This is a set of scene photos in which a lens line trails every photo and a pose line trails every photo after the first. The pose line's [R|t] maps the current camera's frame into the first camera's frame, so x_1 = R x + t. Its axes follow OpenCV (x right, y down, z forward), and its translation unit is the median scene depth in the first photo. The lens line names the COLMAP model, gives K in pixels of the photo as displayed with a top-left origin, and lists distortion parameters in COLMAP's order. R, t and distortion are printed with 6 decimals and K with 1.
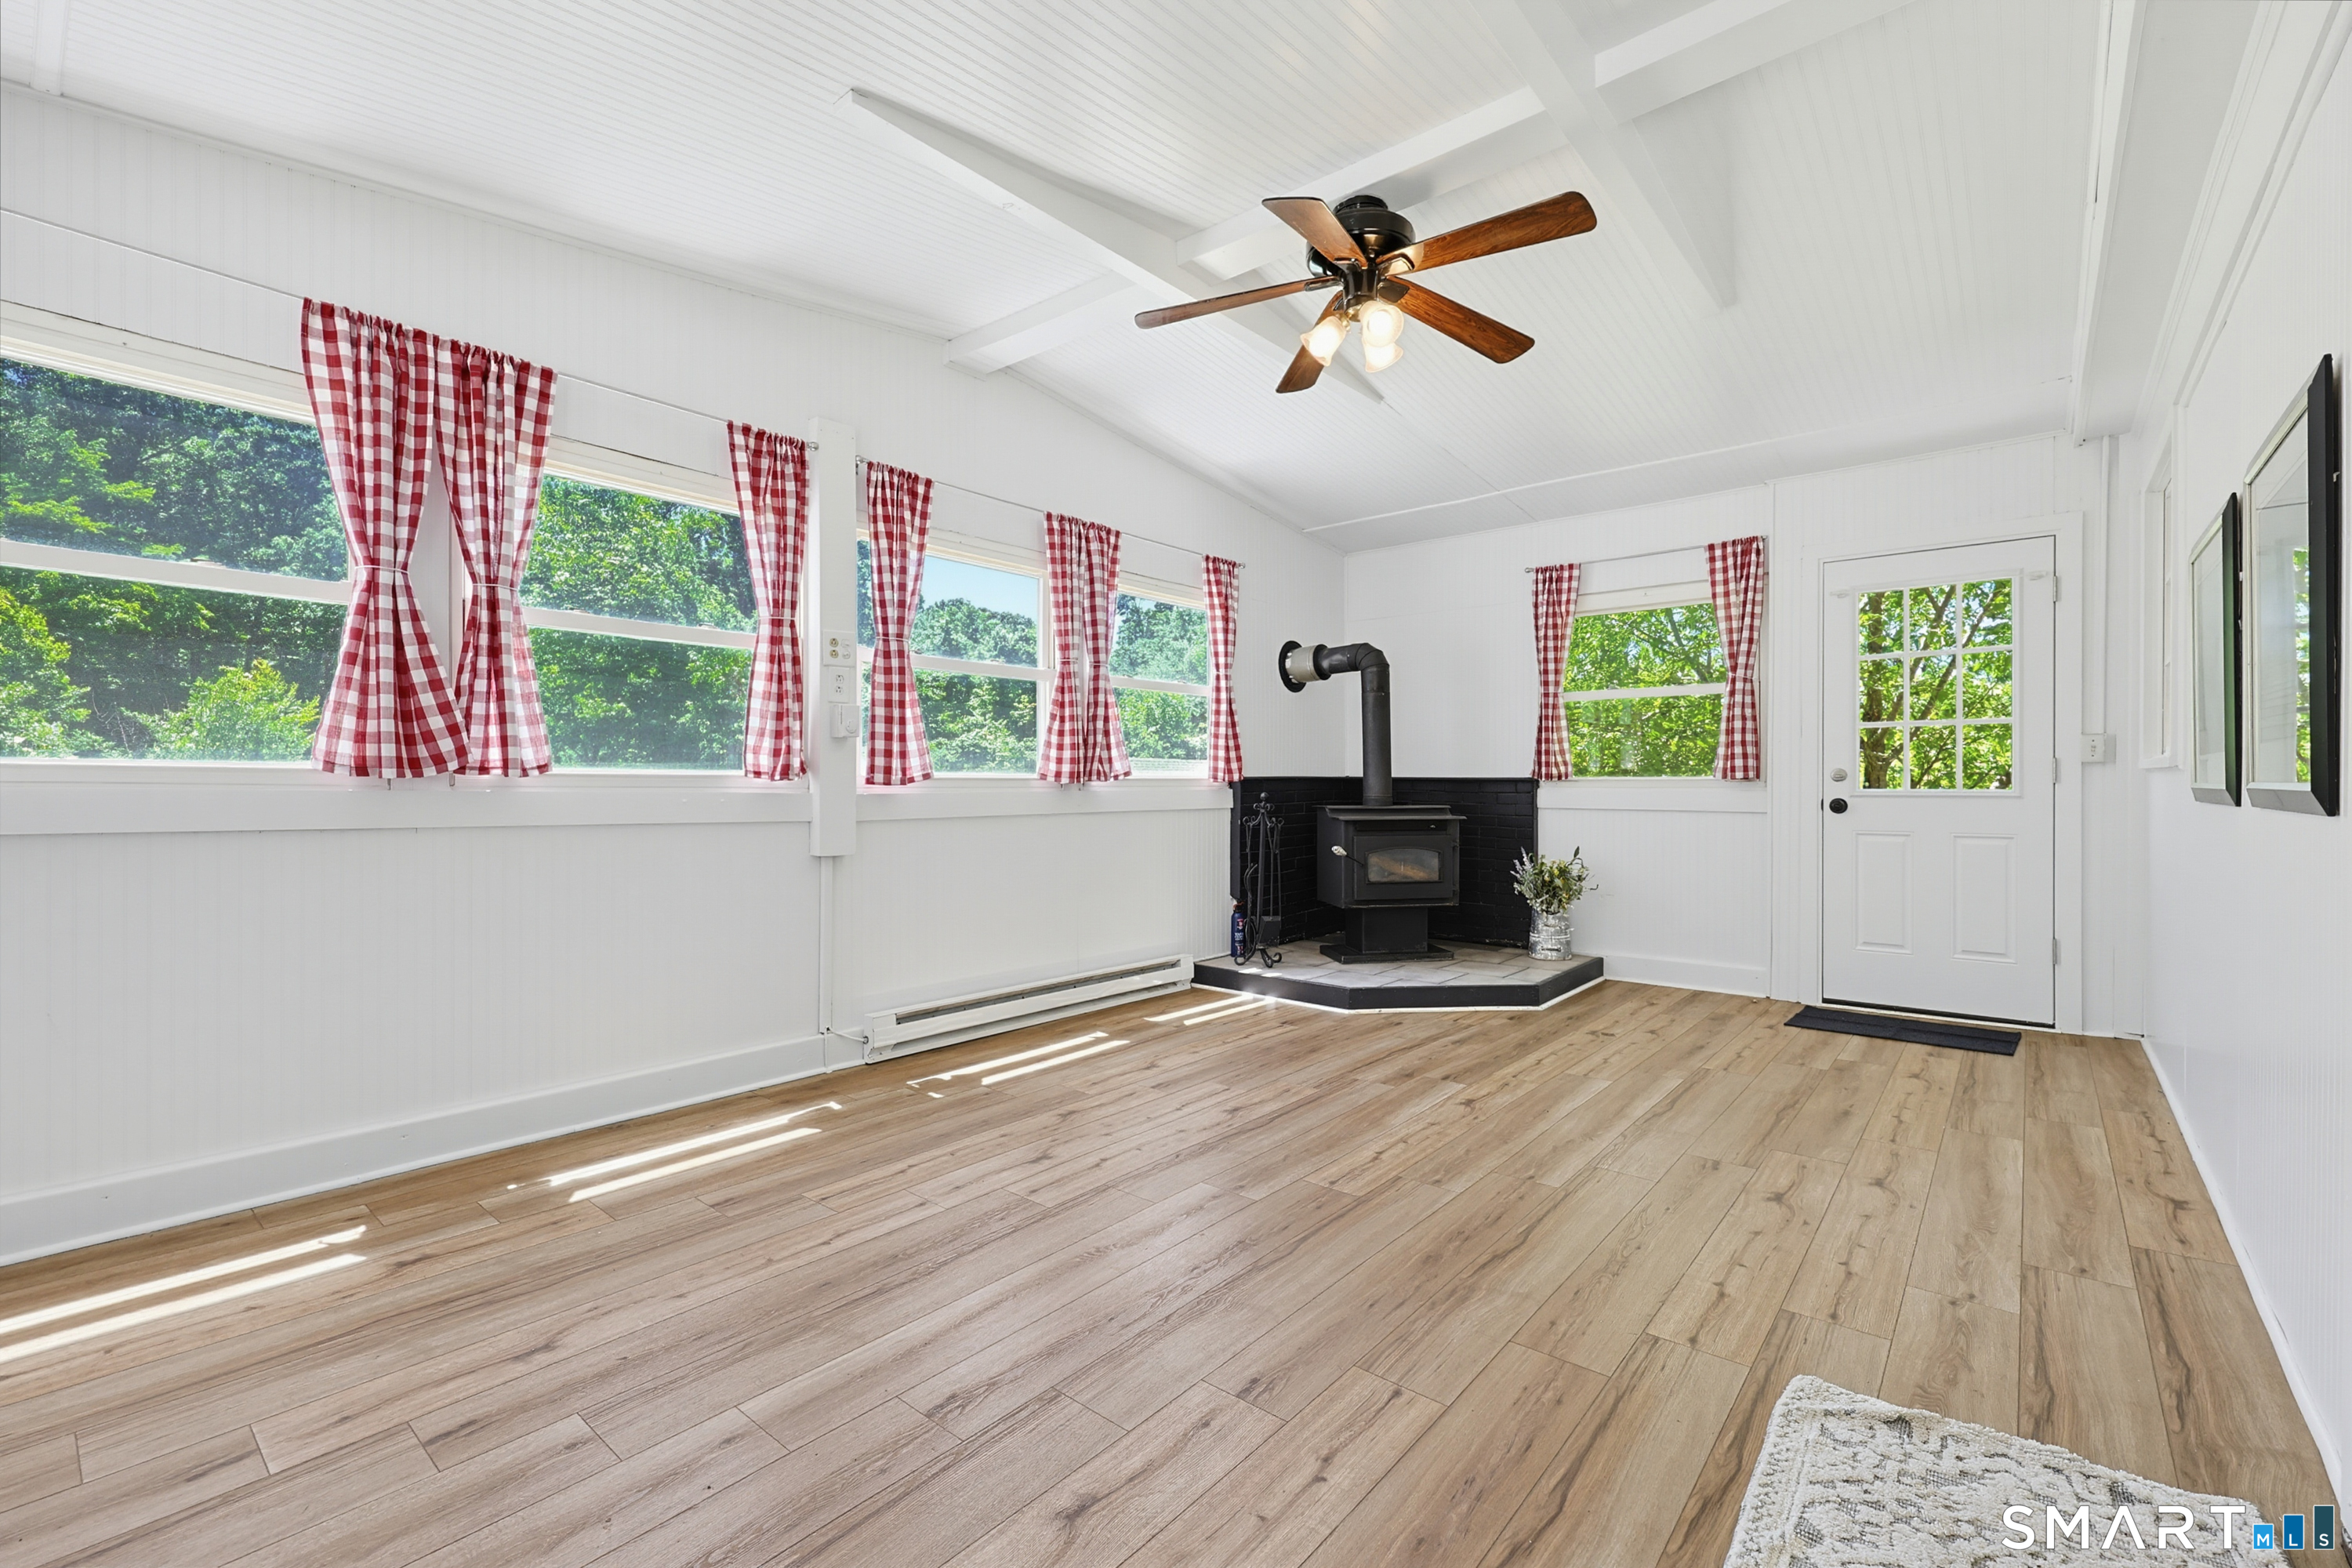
lens RADIAL K [[1018.9, 0, 1183.6], [0, 1018.9, 781.5], [0, 0, 1]] dist [0.001354, -0.000068]
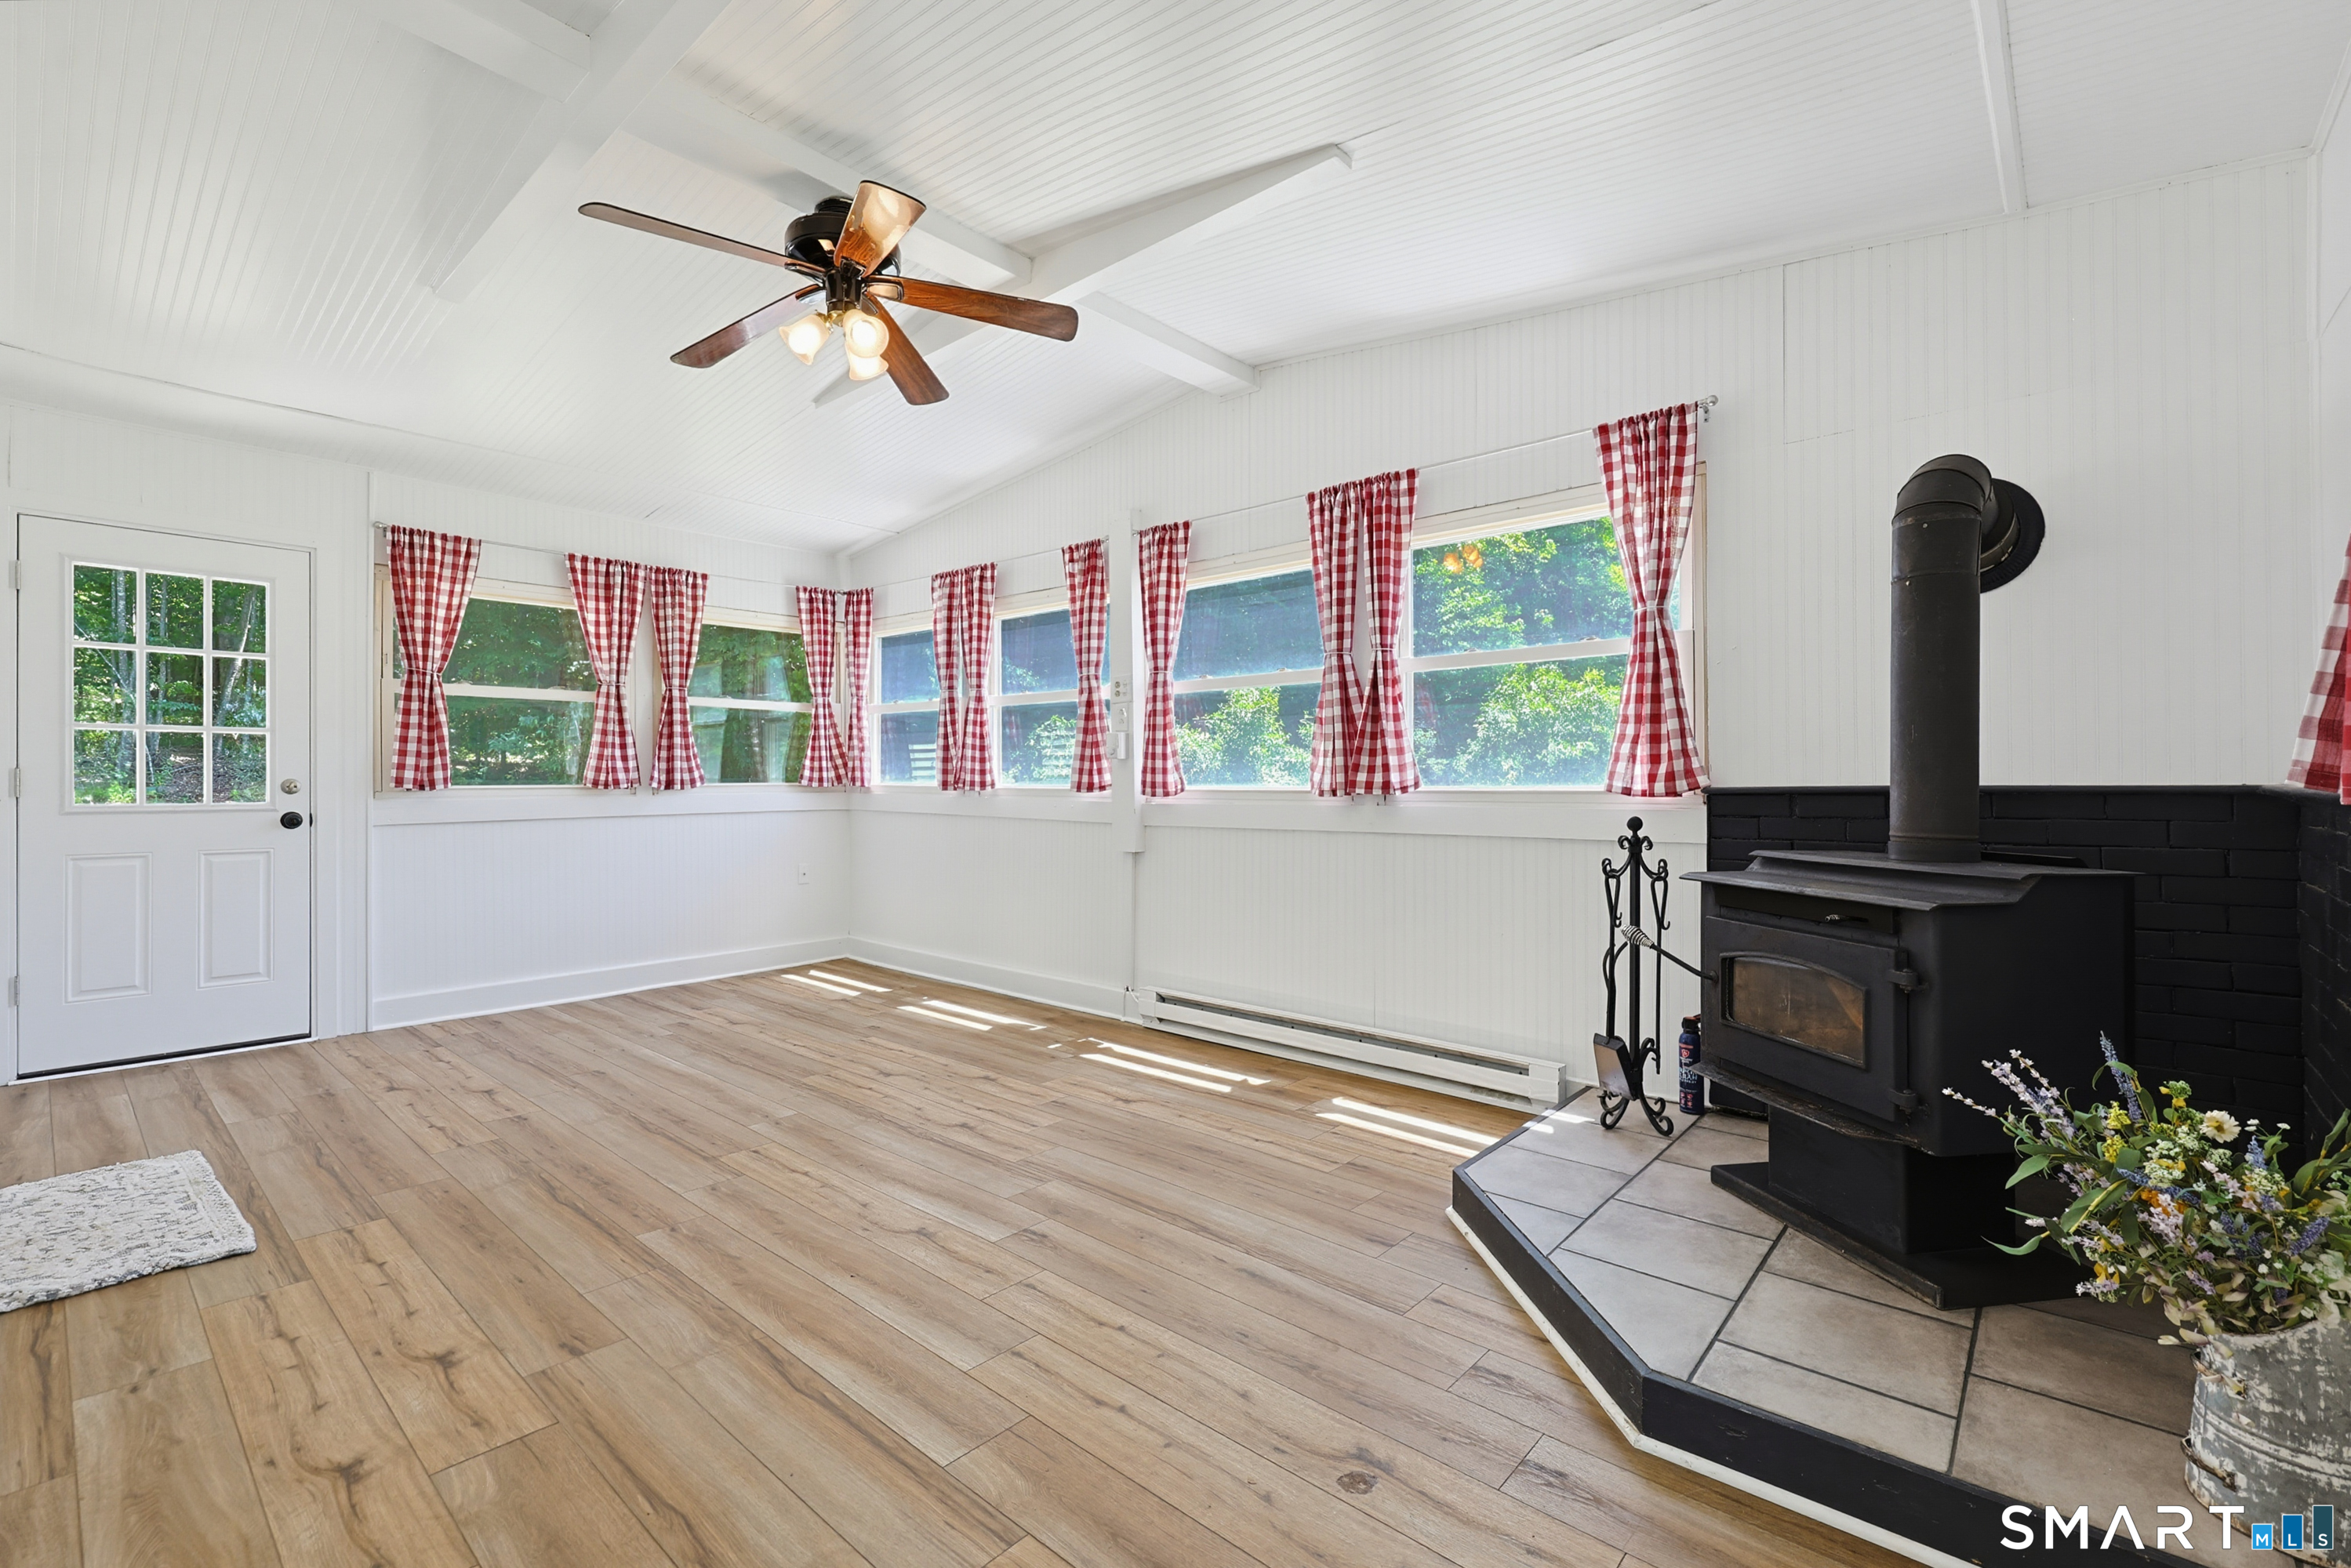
lens RADIAL K [[1019.2, 0, 1169.0], [0, 1019.2, 785.5], [0, 0, 1]] dist [0.002830, -0.000476]
pose [[-0.037202, 0.000169, -0.999308, 1.068191], [0.001582, 0.999999, 0.000110, -0.012087], [0.999306, -0.001577, -0.037203, 1.269061]]
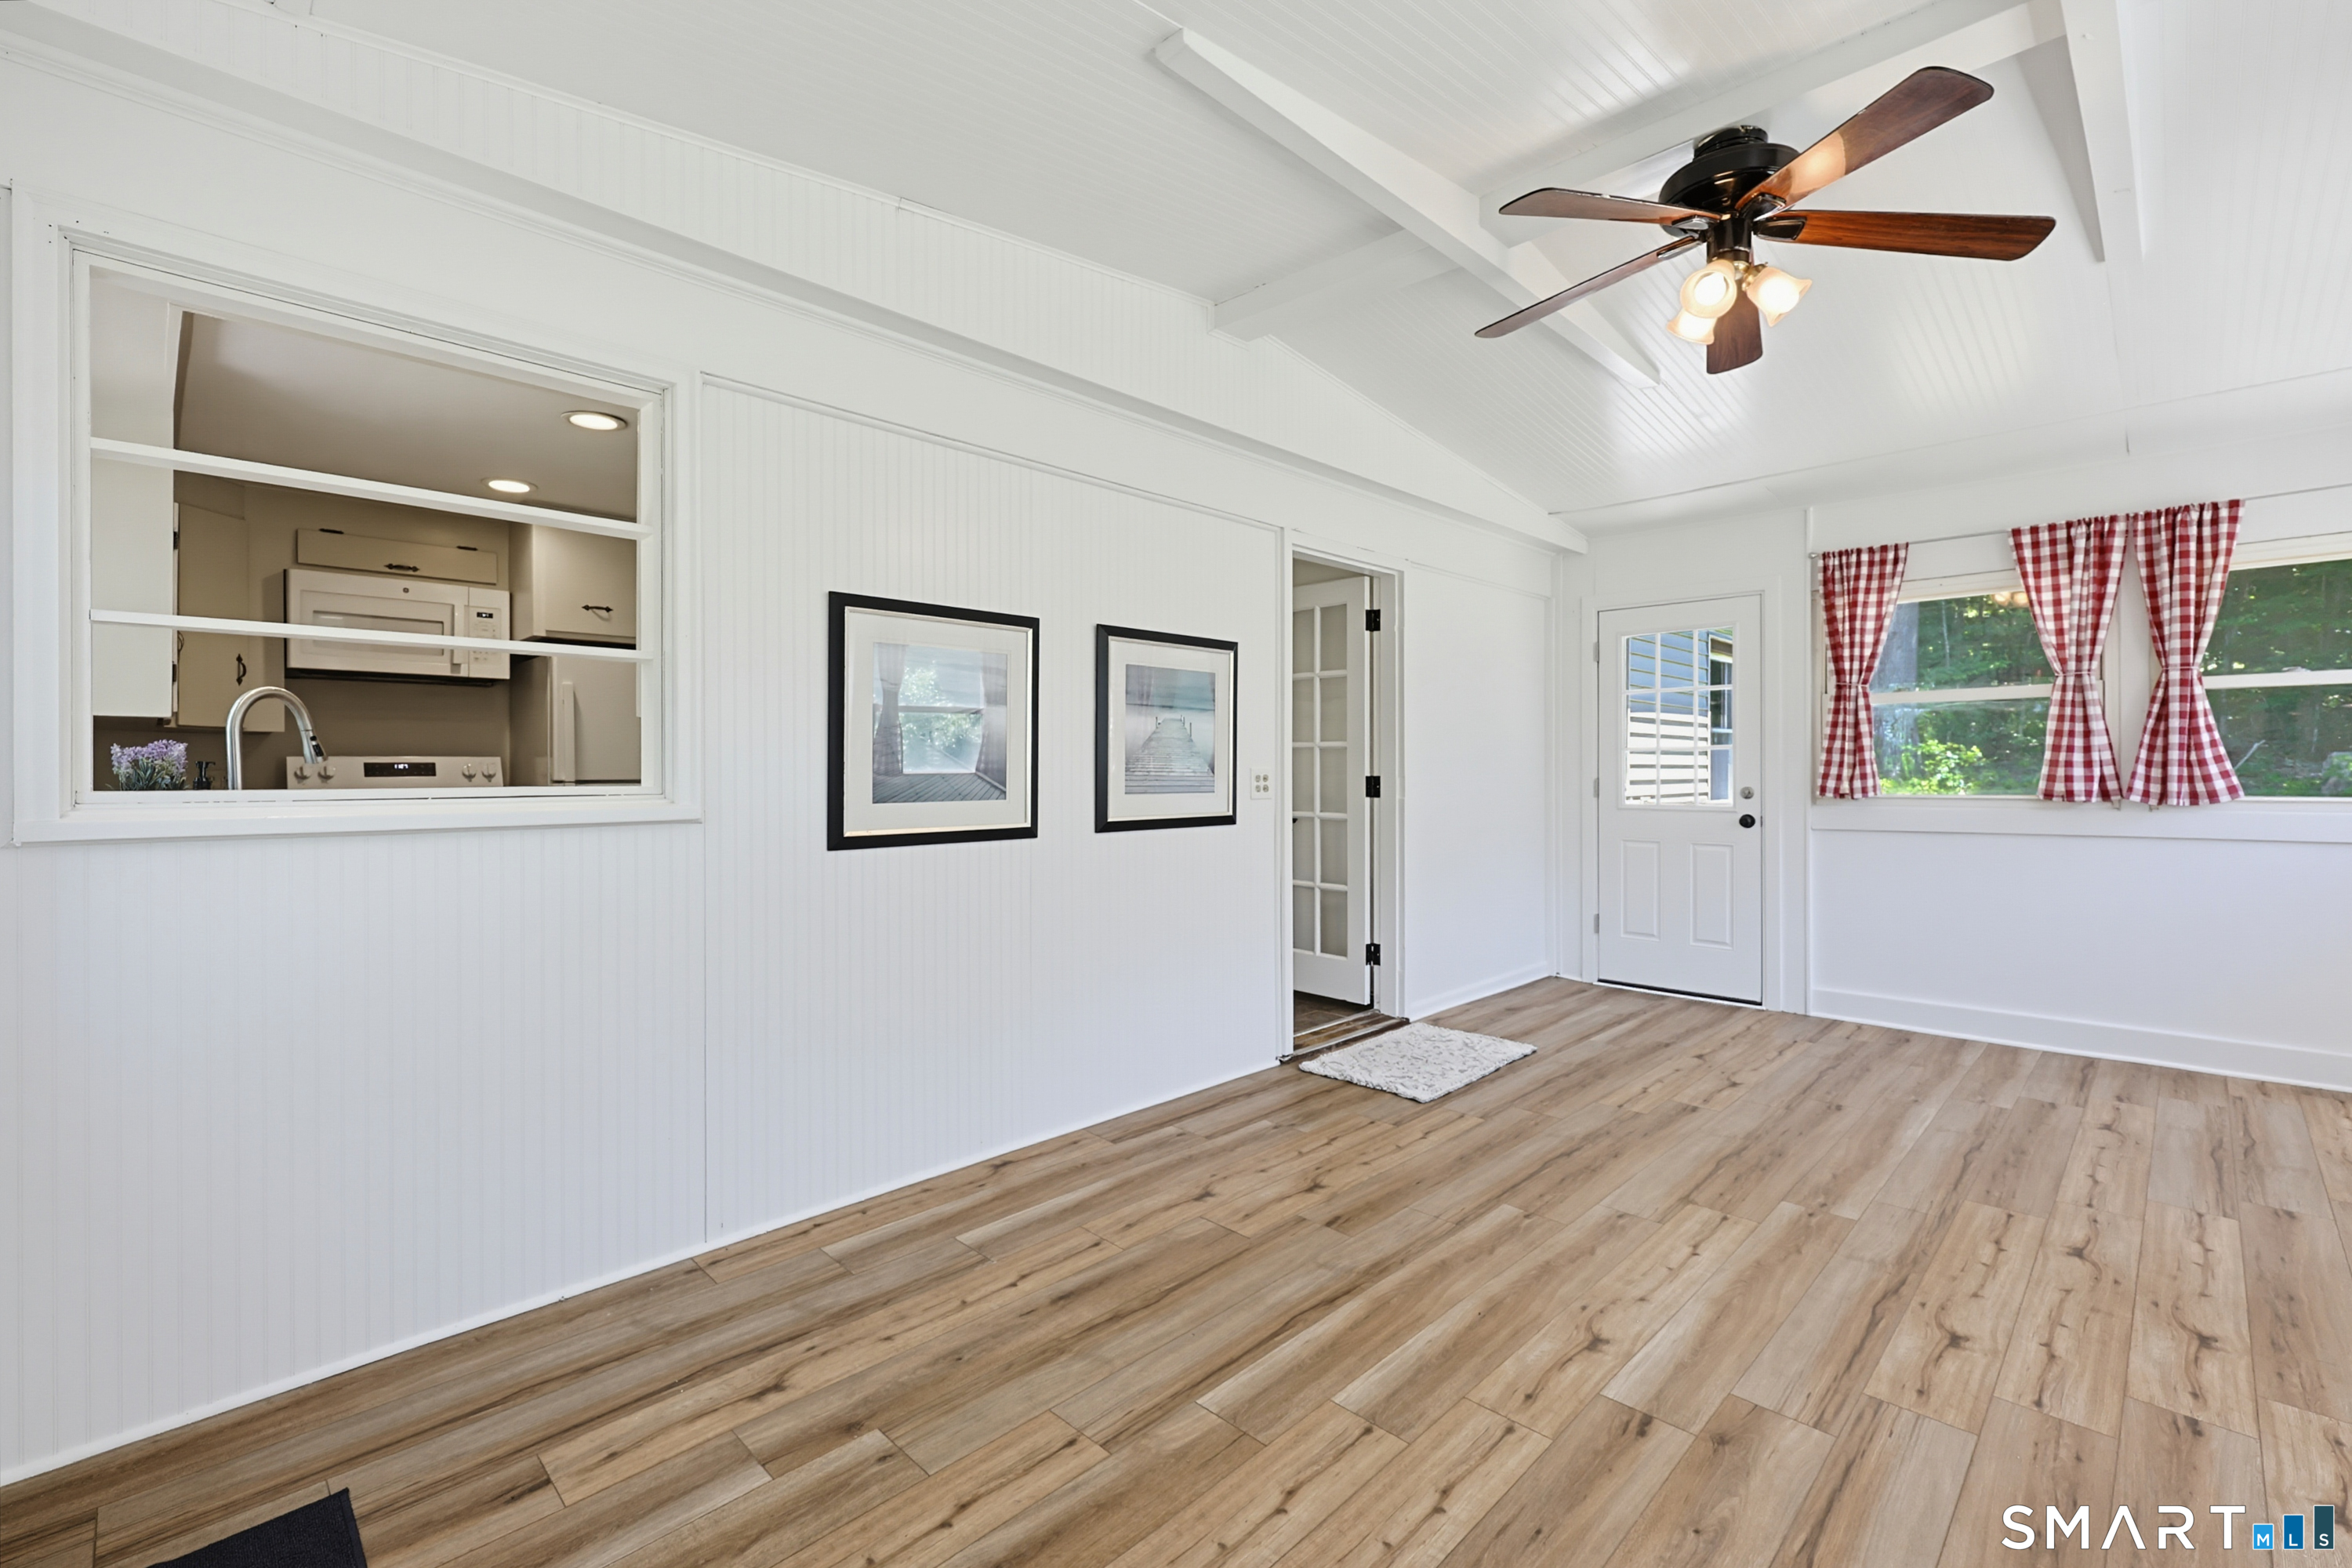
lens RADIAL K [[1018.9, 0, 1183.6], [0, 1018.9, 781.5], [0, 0, 1]] dist [0.001354, -0.000068]
pose [[-0.996076, 0.001062, 0.088492, 0.508903], [0.002479, 0.999871, 0.015896, -0.058635], [-0.088464, 0.016053, -0.995950, 1.752217]]
